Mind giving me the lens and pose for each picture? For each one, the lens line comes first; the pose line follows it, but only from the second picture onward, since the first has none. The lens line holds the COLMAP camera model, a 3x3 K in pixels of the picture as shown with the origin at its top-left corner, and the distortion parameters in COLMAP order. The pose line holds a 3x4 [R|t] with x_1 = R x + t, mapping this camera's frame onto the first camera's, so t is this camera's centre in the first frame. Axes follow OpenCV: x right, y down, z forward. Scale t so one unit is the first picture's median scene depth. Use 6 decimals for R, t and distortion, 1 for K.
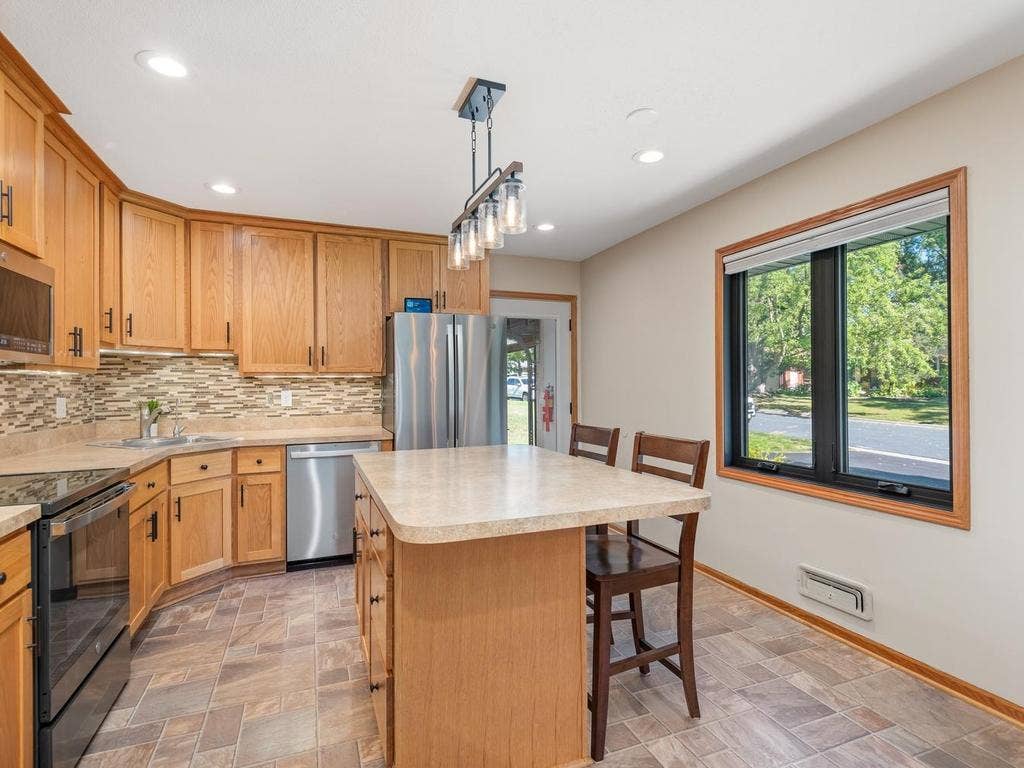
lens RADIAL K [[516.1, 0, 517.2], [0, 516.1, 381.4], [0, 0, 1]] dist [0.030440, -0.025415]
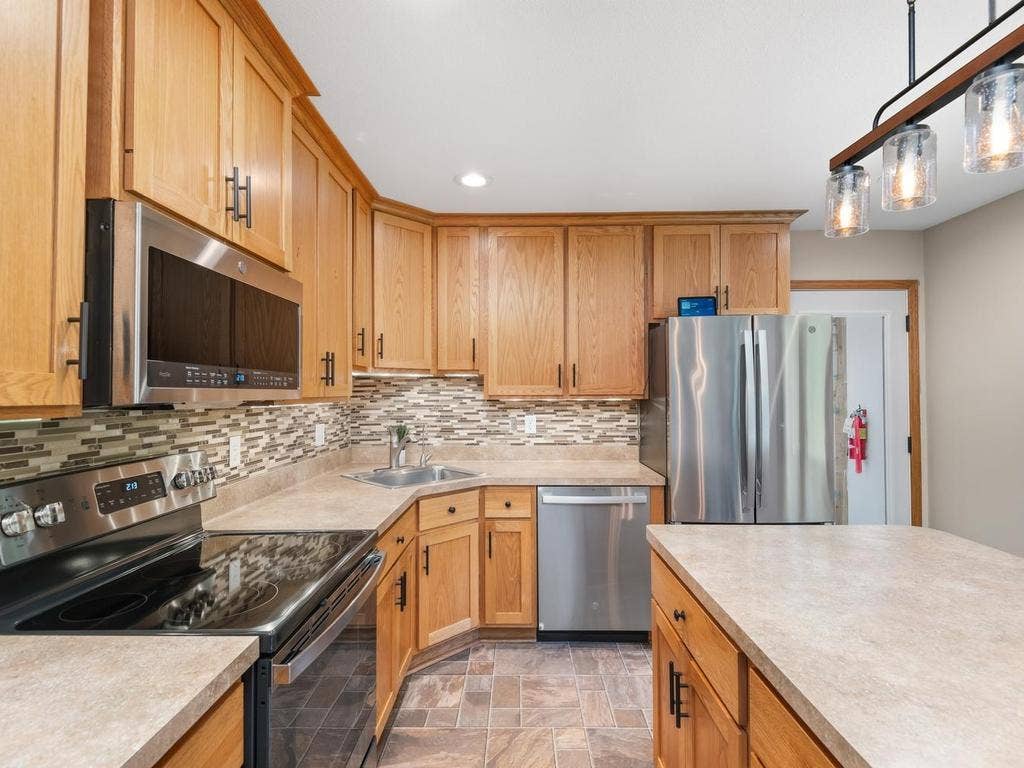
lens RADIAL K [[516.1, 0, 517.2], [0, 516.1, 381.4], [0, 0, 1]] dist [0.030440, -0.025415]
pose [[0.926593, -0.002293, -0.376058, -0.165177], [-0.002093, 0.999934, -0.011255, -0.032710], [0.376059, 0.011216, 0.926528, 0.227789]]
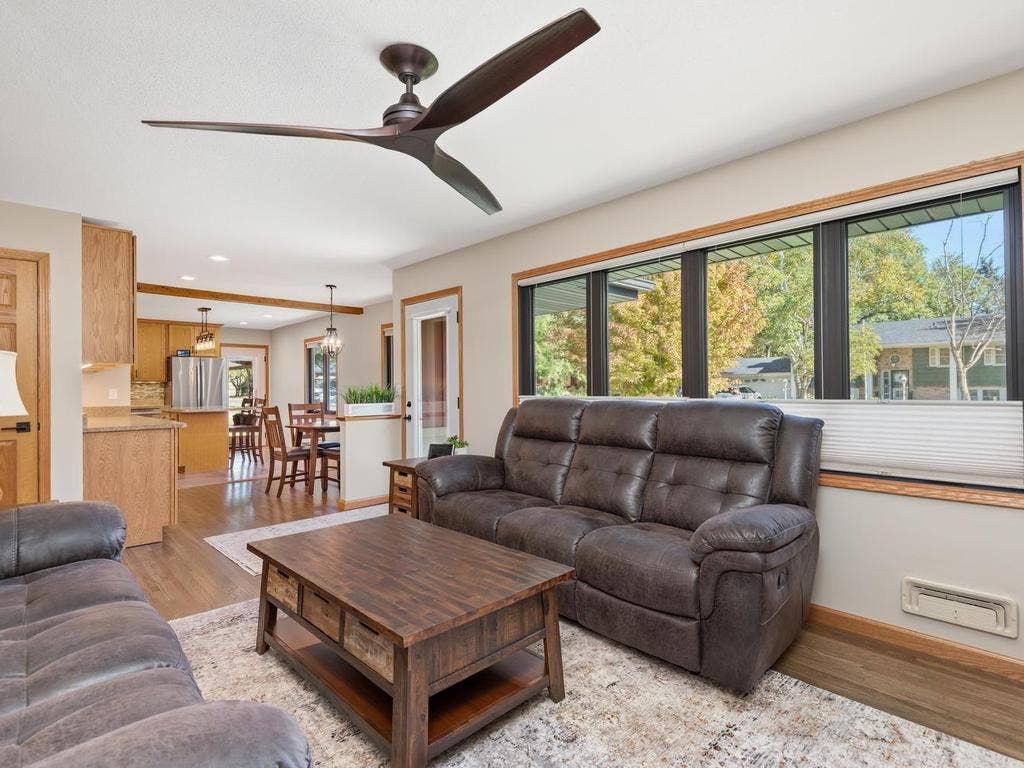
lens RADIAL K [[516.1, 0, 517.2], [0, 516.1, 381.4], [0, 0, 1]] dist [0.030440, -0.025415]
pose [[0.925284, 0.003145, 0.379261, 0.366507], [0.000664, 0.999951, -0.009911, 0.011868], [-0.379274, 0.009422, 0.925237, -2.048098]]
